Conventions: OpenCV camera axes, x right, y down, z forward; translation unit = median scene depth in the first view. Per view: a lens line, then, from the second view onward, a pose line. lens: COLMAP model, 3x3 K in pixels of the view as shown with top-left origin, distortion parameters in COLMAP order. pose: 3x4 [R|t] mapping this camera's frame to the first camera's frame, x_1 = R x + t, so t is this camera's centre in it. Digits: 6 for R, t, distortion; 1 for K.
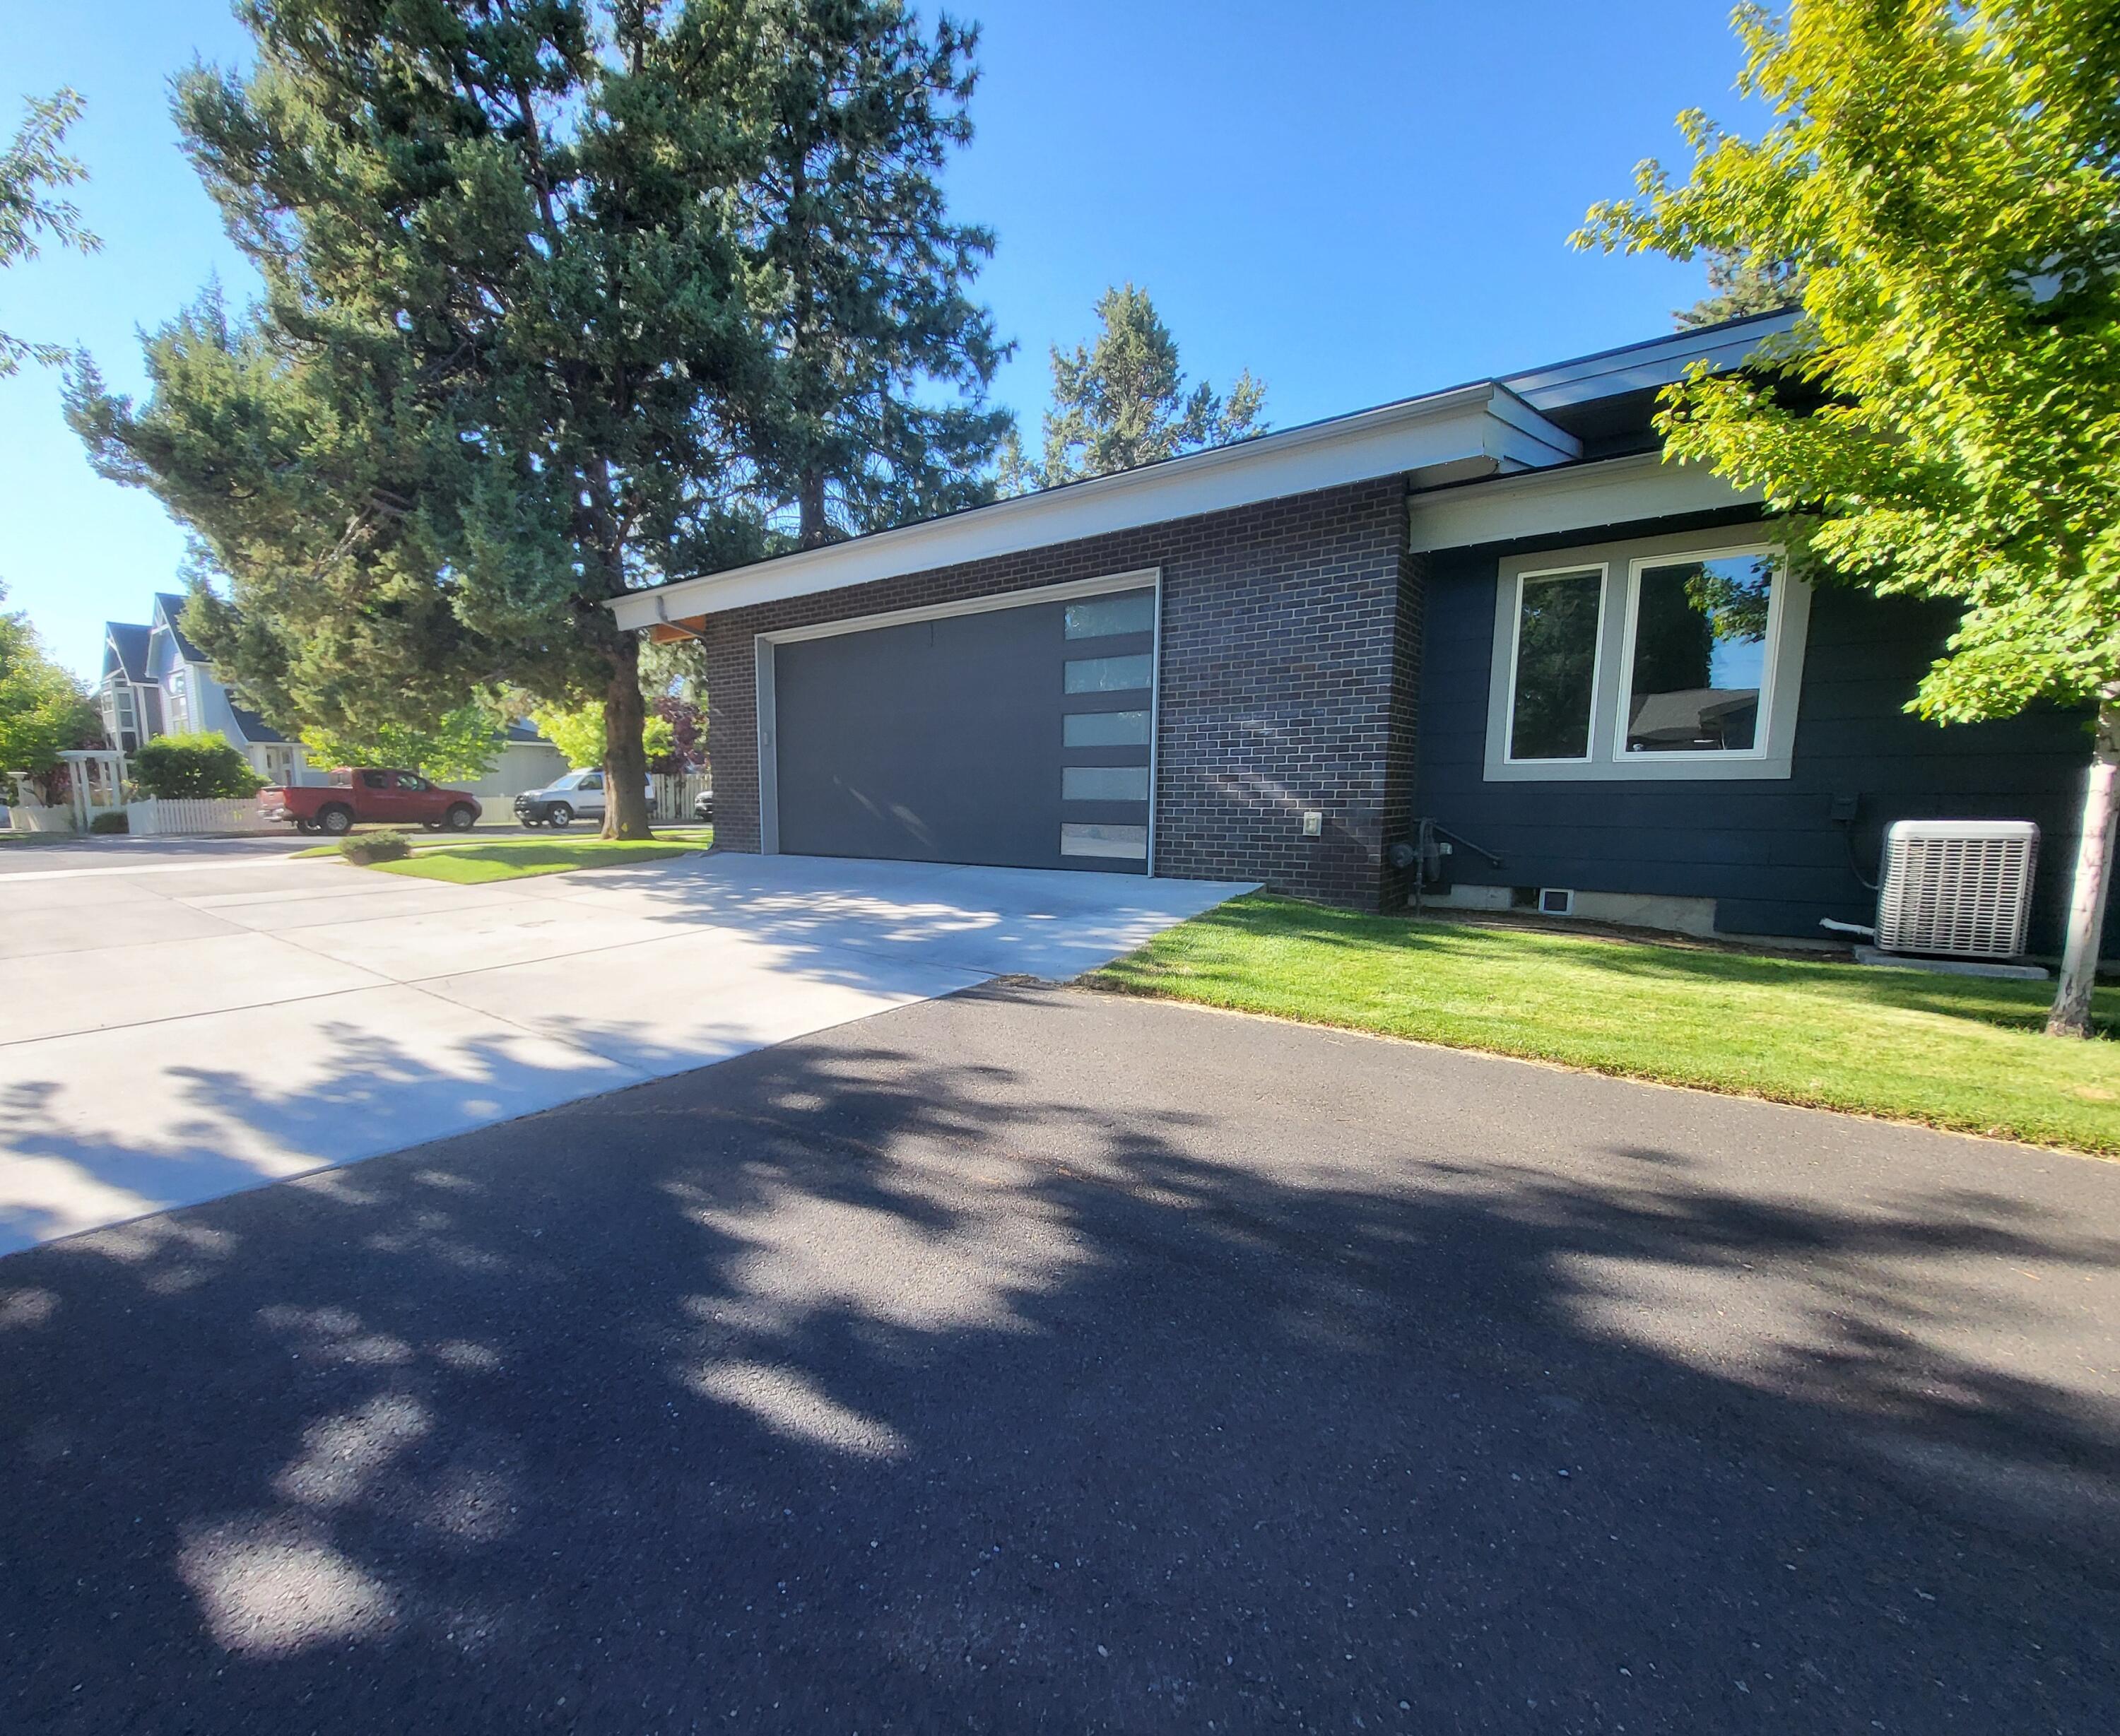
lens RADIAL K [[969.5, 0, 922.9], [0, 969.5, 919.4], [0, 0, 1]] dist [-0.003228, -0.000032]
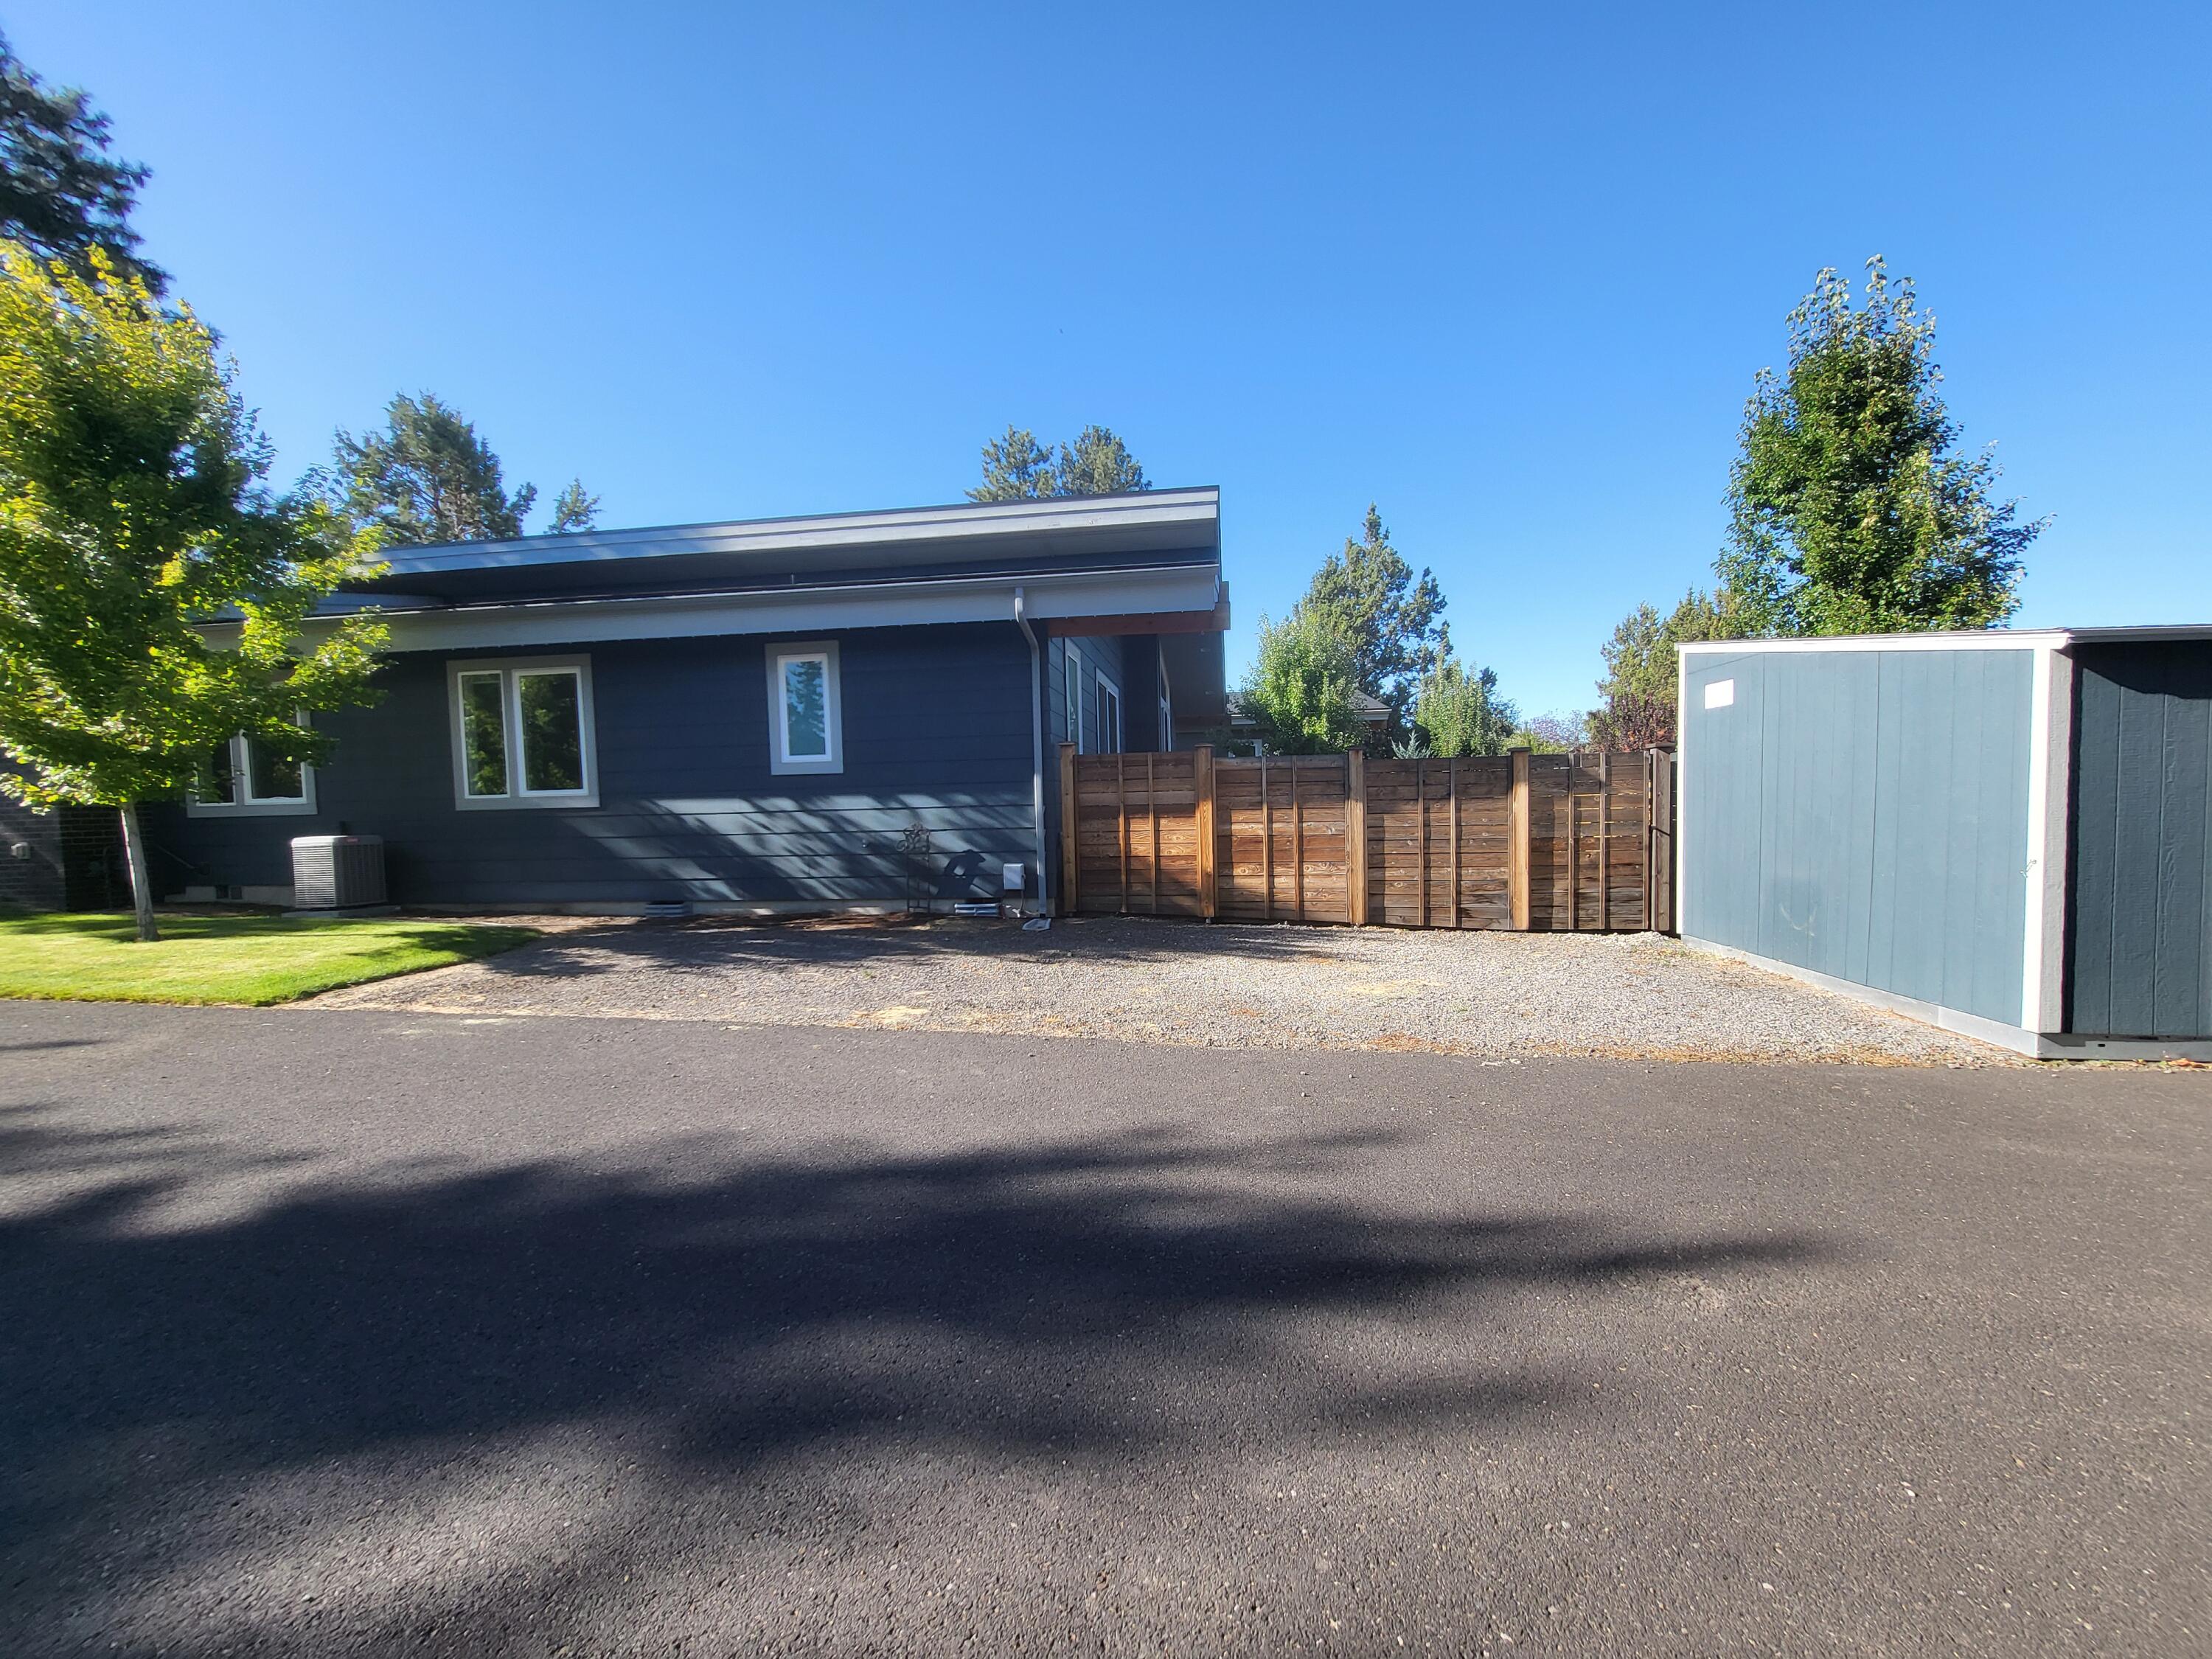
lens RADIAL K [[870.8, 0, 1105.9], [0, 870.8, 833.3], [0, 0, 1]] dist [-0.003714, -0.000438]
pose [[0.837848, -0.033906, 0.544850, 1.308862], [0.090838, 0.992814, -0.077904, 0.150368], [-0.538293, 0.114765, 0.834907, -1.138191]]
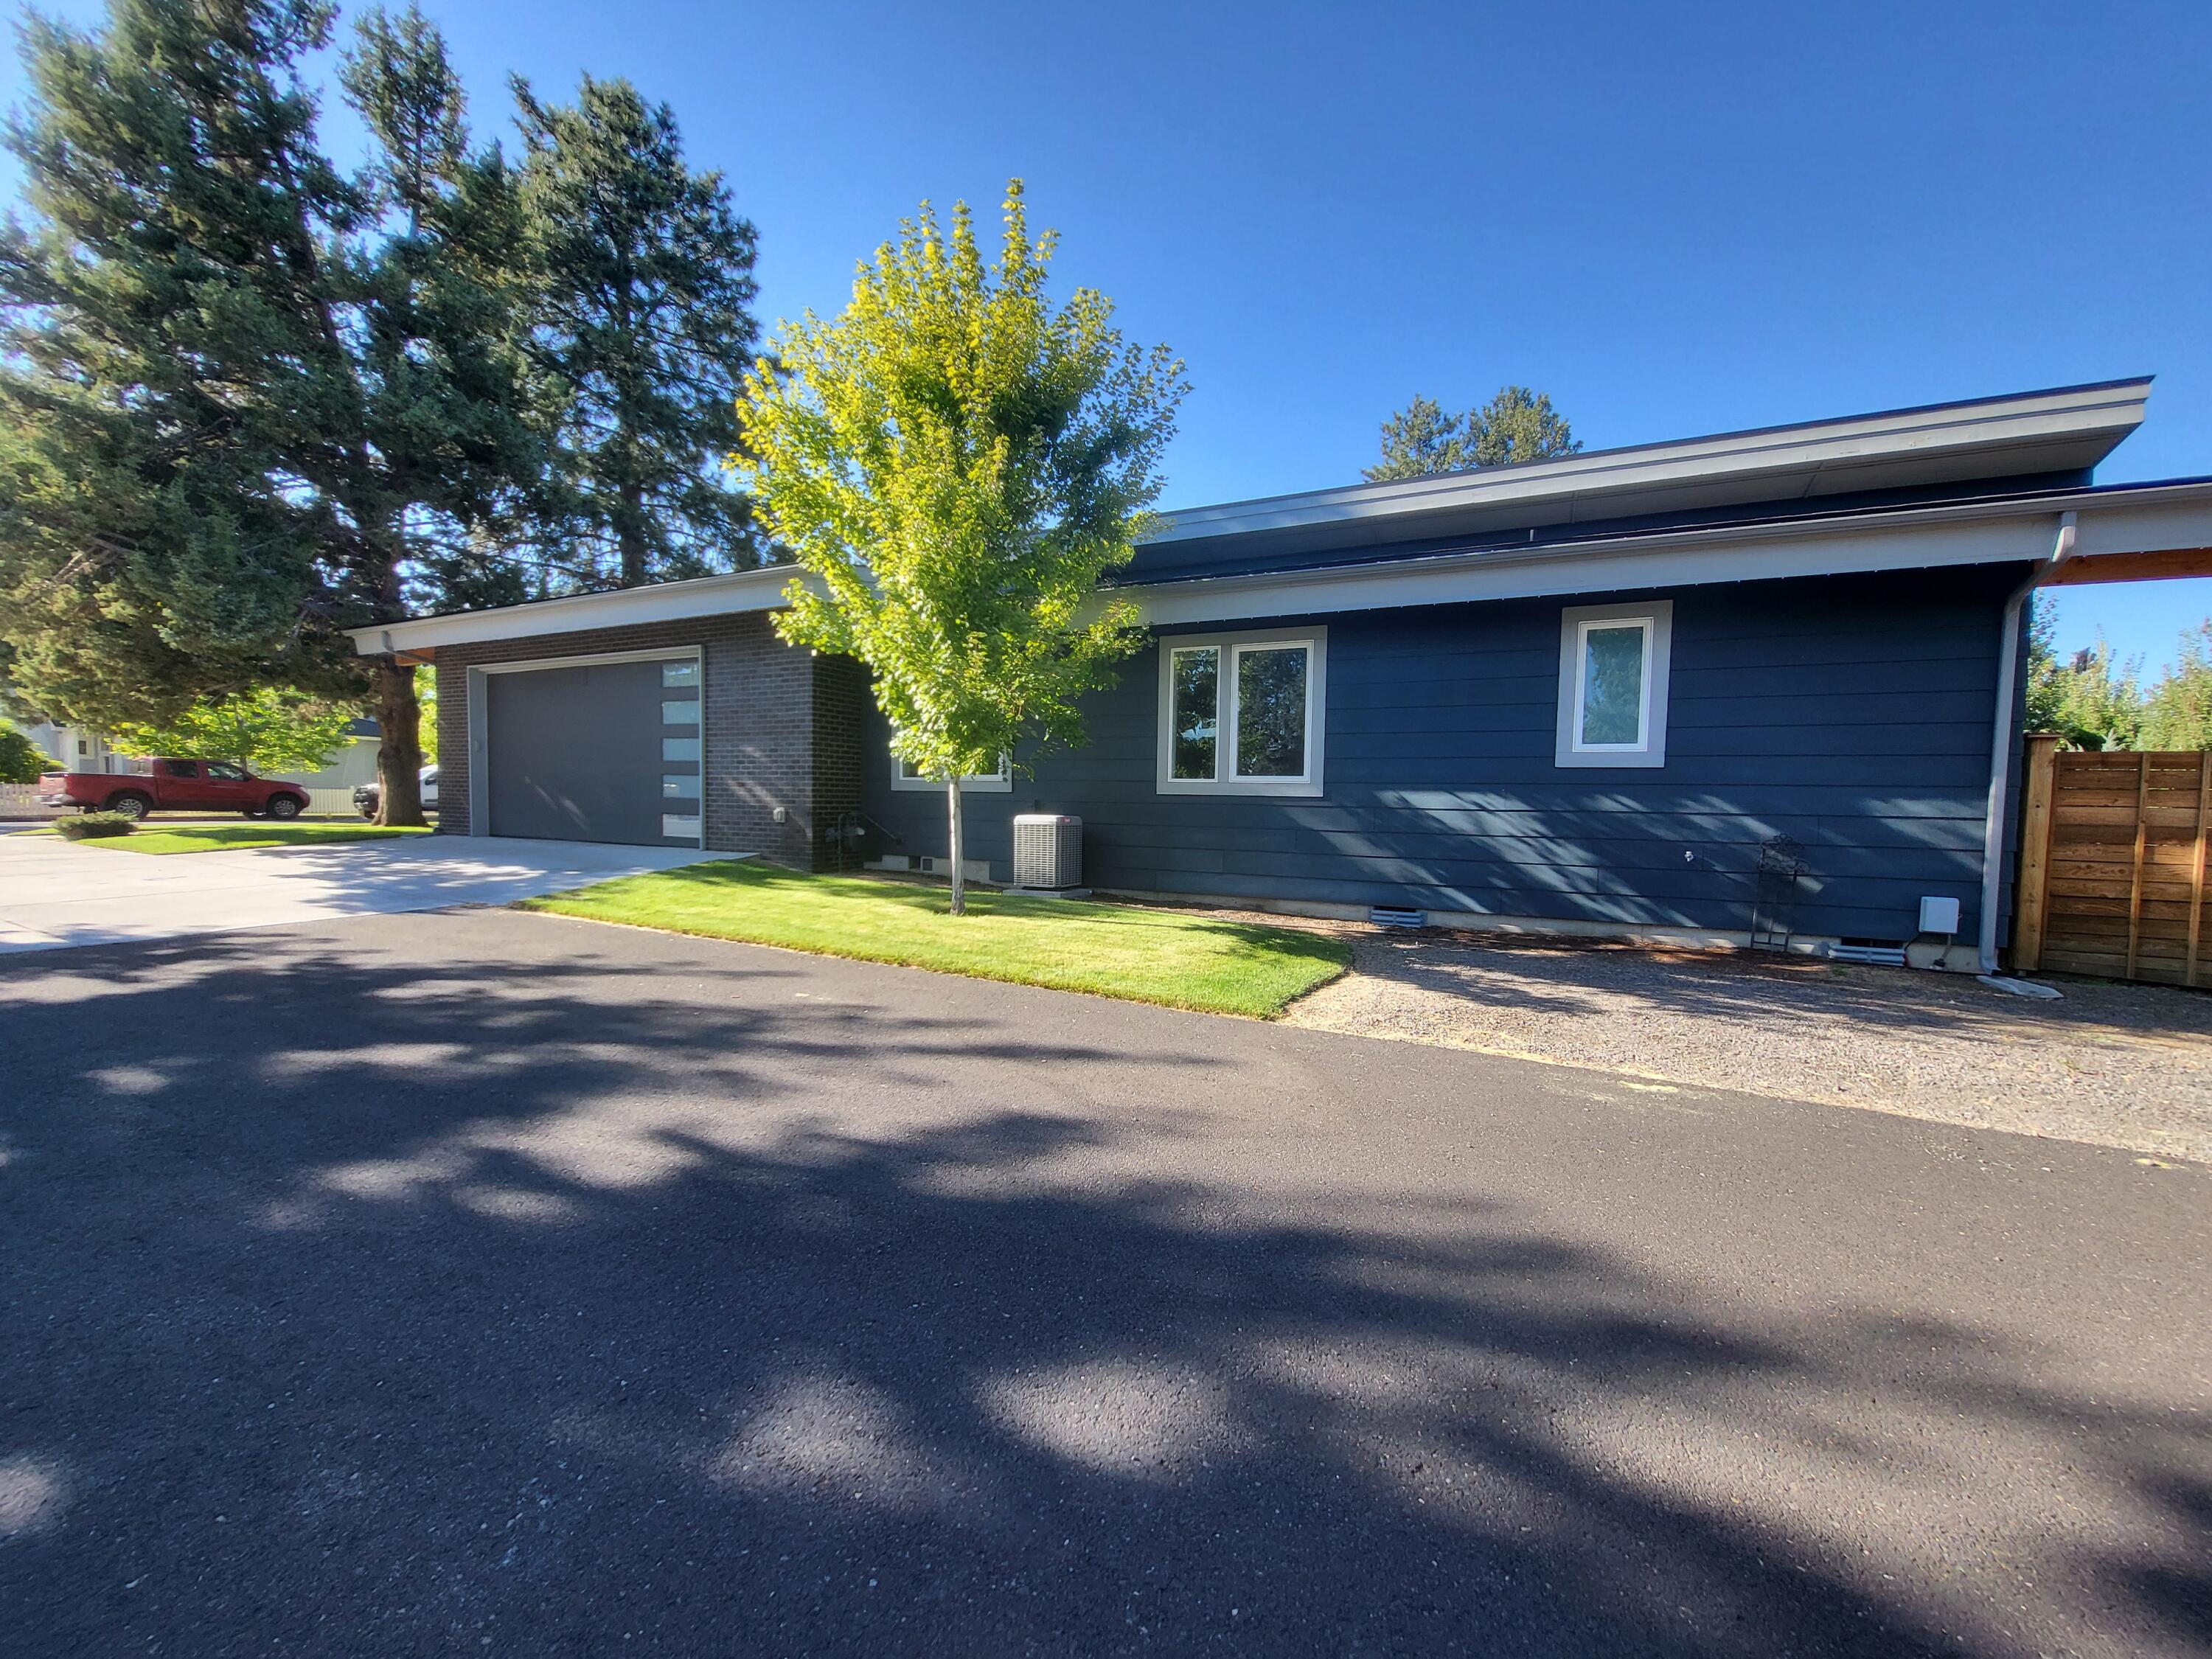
lens RADIAL K [[870.8, 0, 1097.1], [0, 870.8, 834.3], [0, 0, 1]] dist [-0.003714, -0.000438]
pose [[0.968328, 0.012527, 0.249367, 0.366430], [0.009851, 0.996046, -0.088288, 0.040847], [-0.249487, 0.087948, 0.964376, -0.316176]]
